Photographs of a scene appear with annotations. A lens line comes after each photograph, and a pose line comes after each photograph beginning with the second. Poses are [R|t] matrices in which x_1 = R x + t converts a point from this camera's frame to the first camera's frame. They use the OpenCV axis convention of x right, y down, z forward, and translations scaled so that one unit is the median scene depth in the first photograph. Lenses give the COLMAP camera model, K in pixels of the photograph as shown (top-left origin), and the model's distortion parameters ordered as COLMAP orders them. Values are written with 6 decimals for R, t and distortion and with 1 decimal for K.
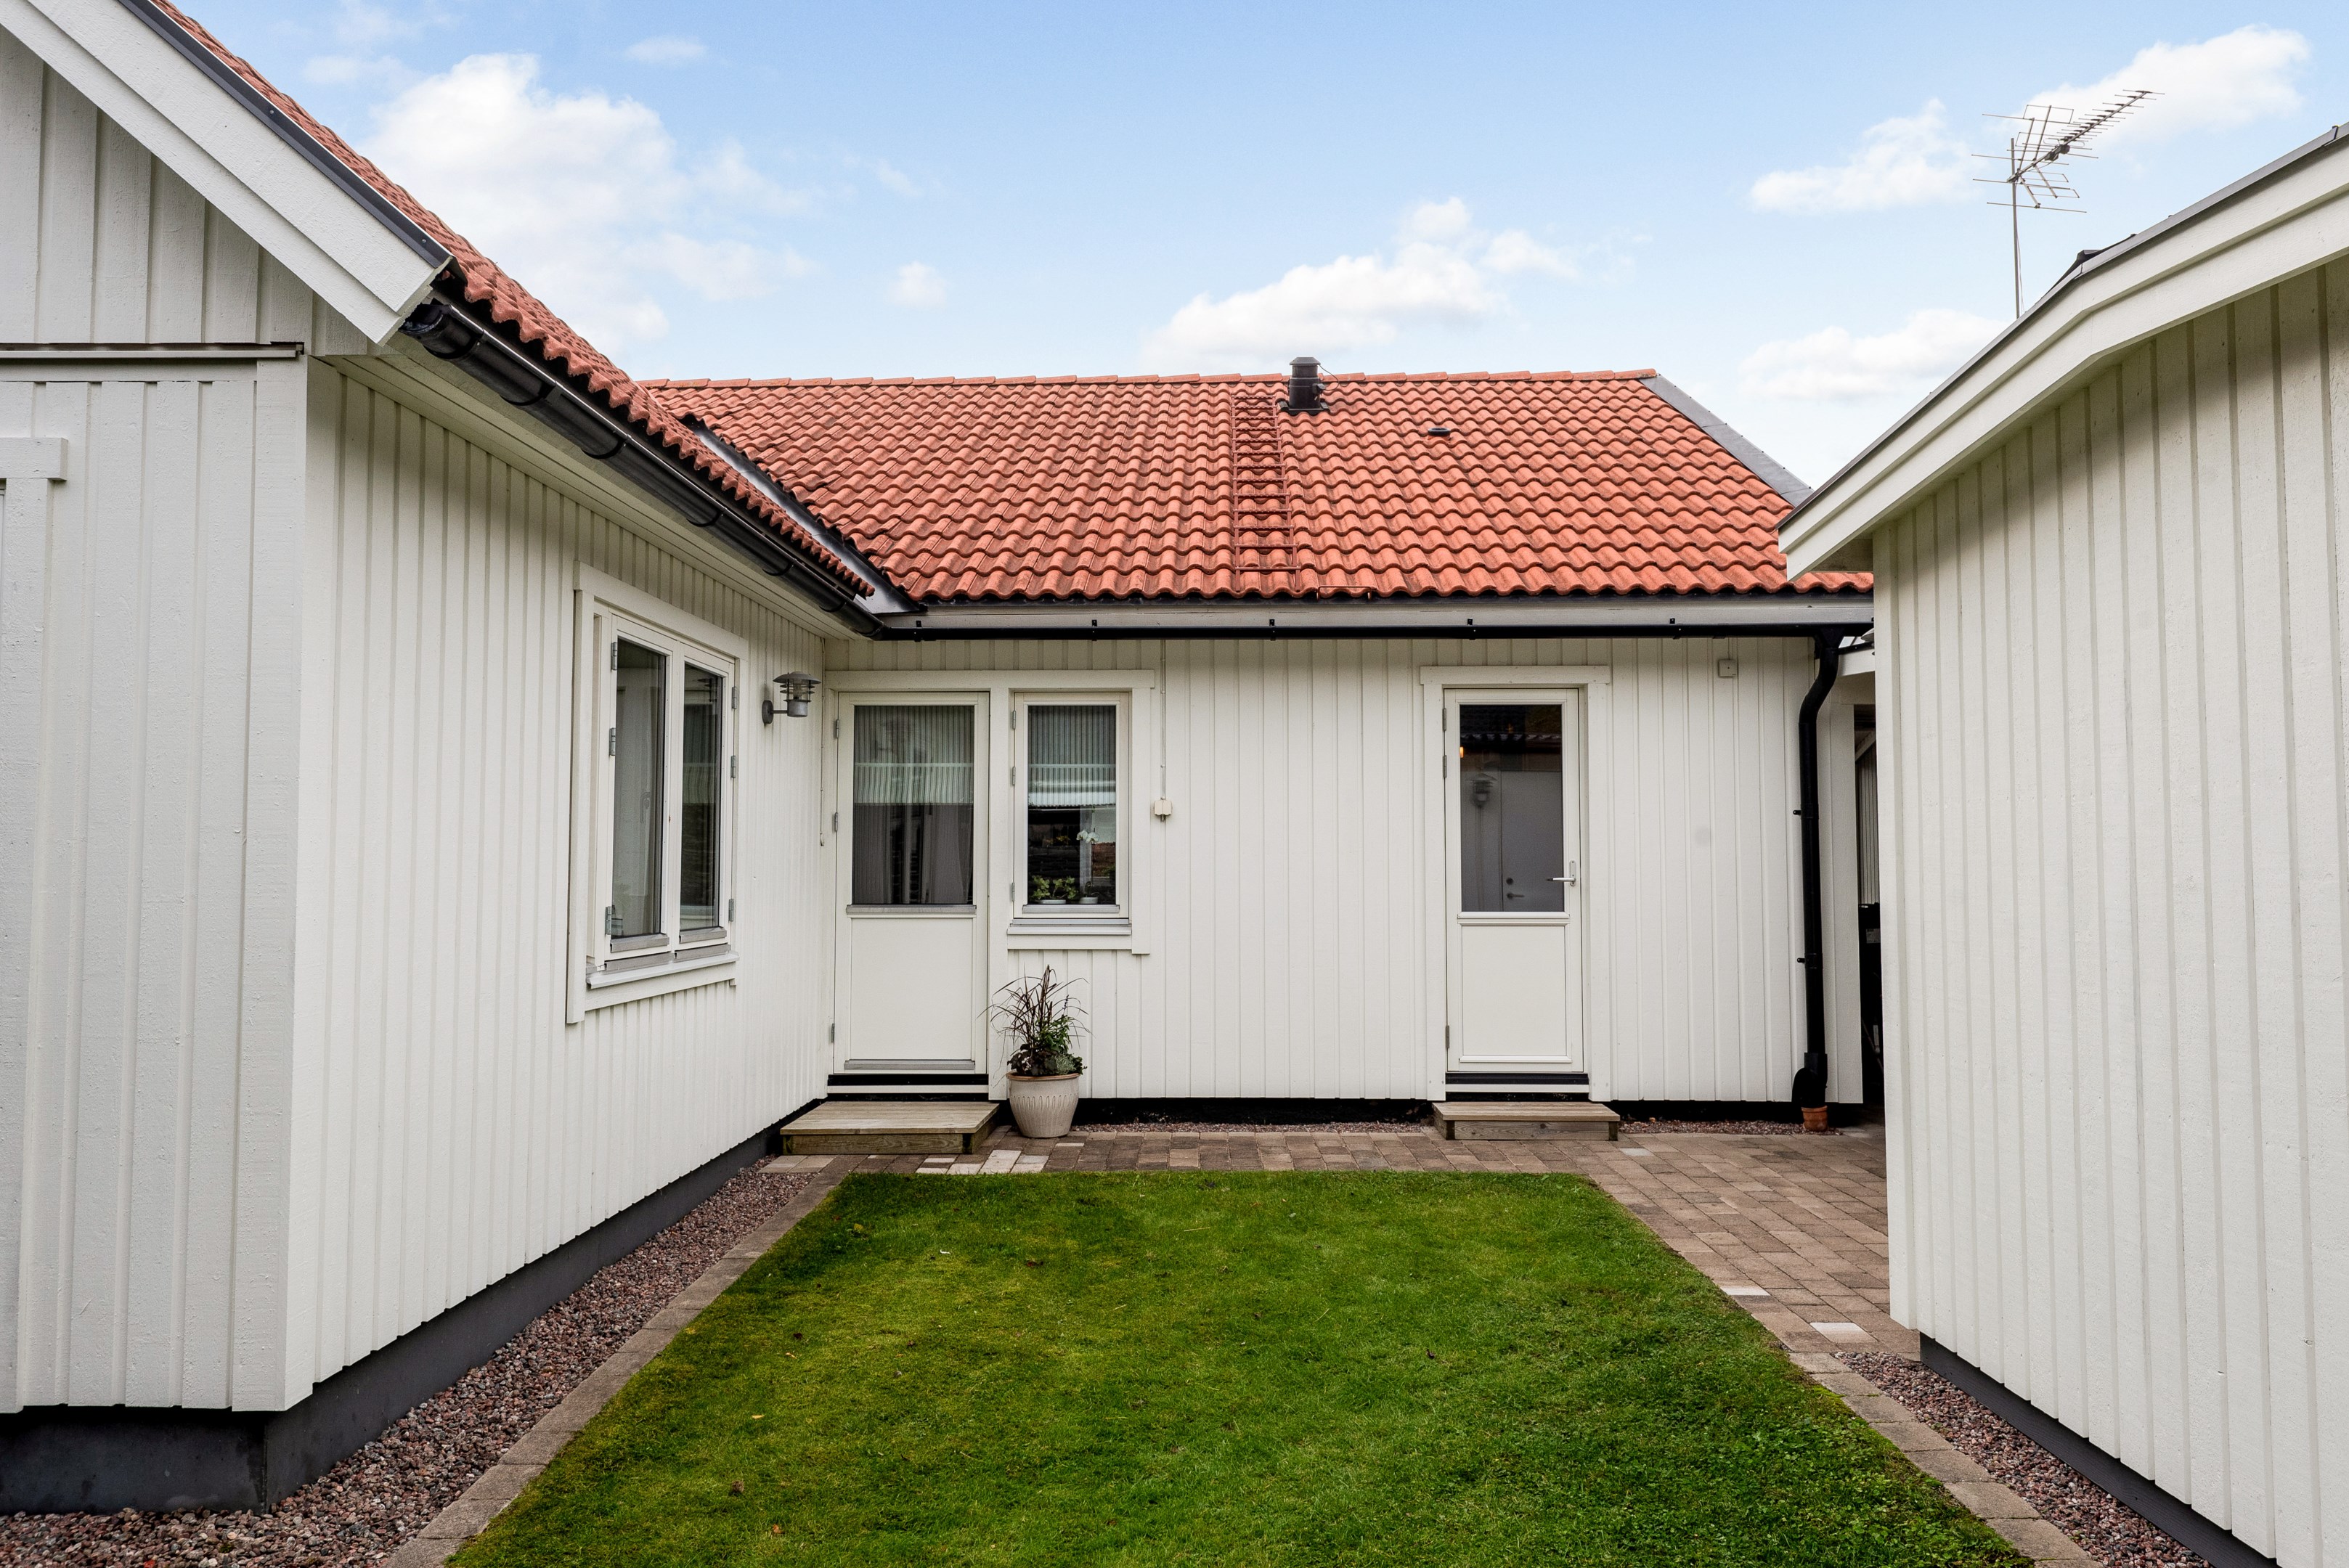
lens RADIAL K [[1684.5, 0, 1174.5], [0, 1684.5, 784.0], [0, 0, 1]] dist [0.070342, -0.054618]
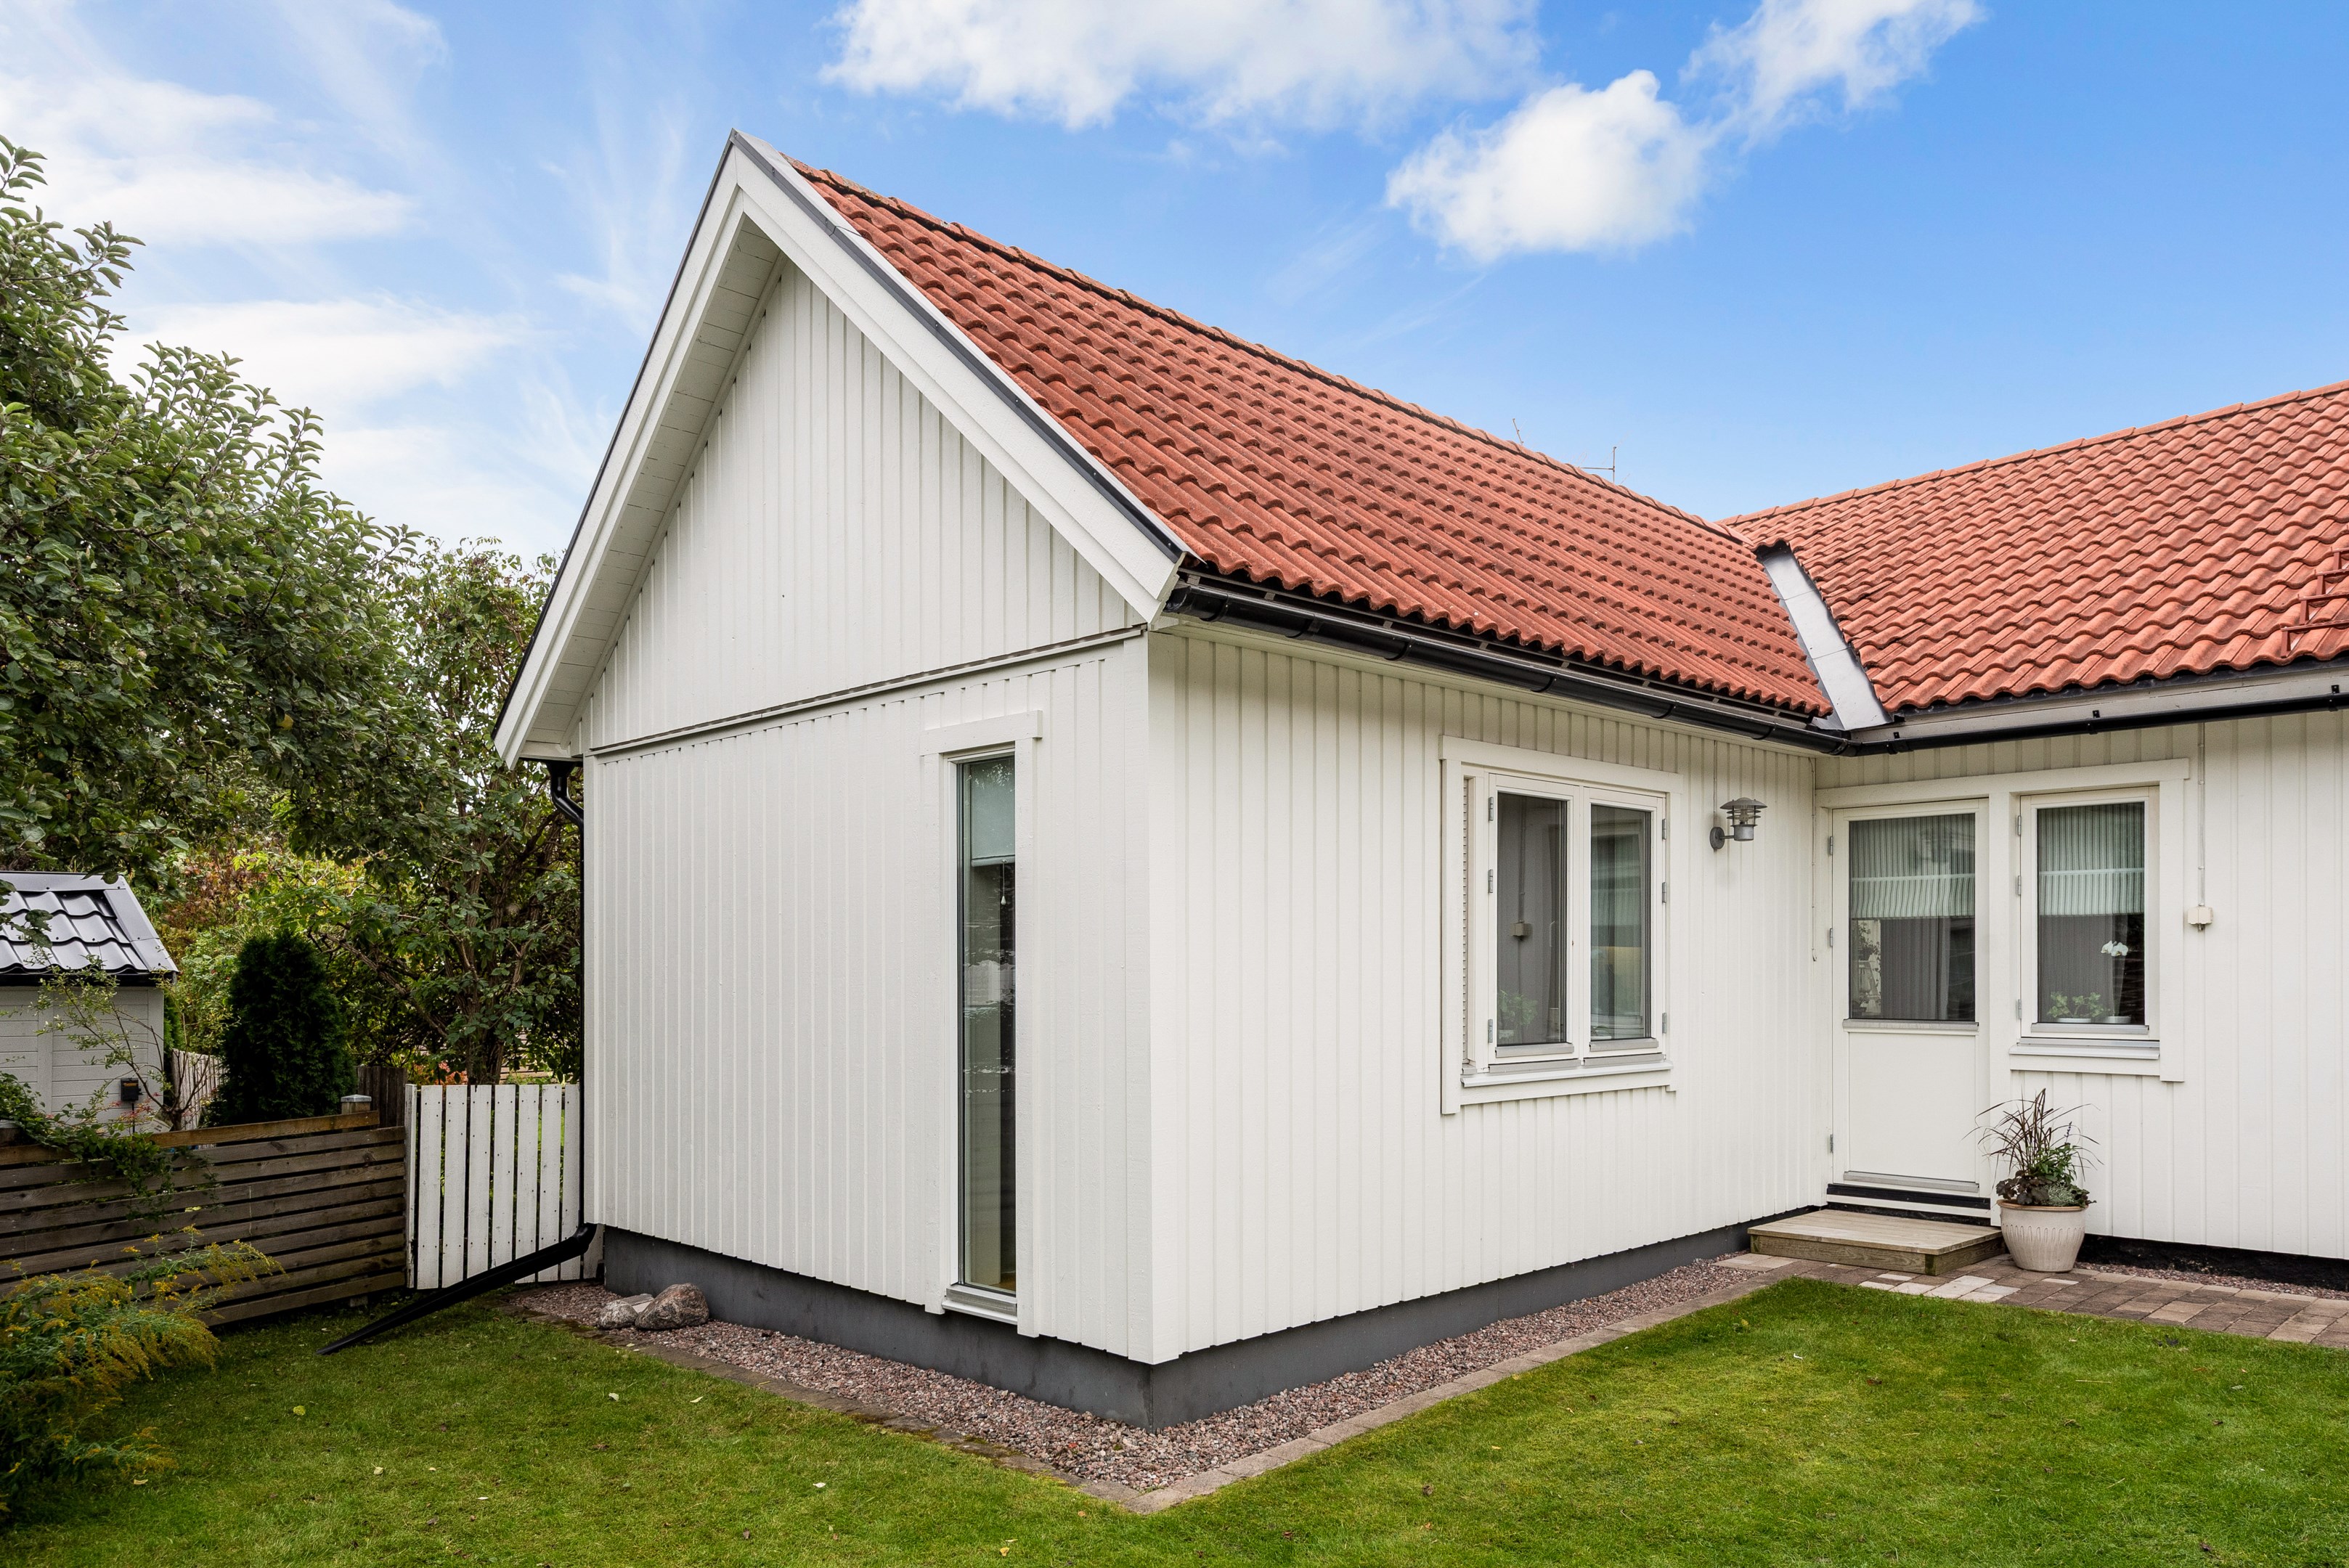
lens RADIAL K [[1638.8, 0, 1181.5], [0, 1638.8, 944.2], [0, 0, 1]] dist [0.044577, 0.000285]
pose [[0.726069, -0.013457, -0.687490, 0.216251], [0.036834, 0.999134, 0.019344, -0.007613], [0.686634, -0.039368, 0.725936, 0.010056]]
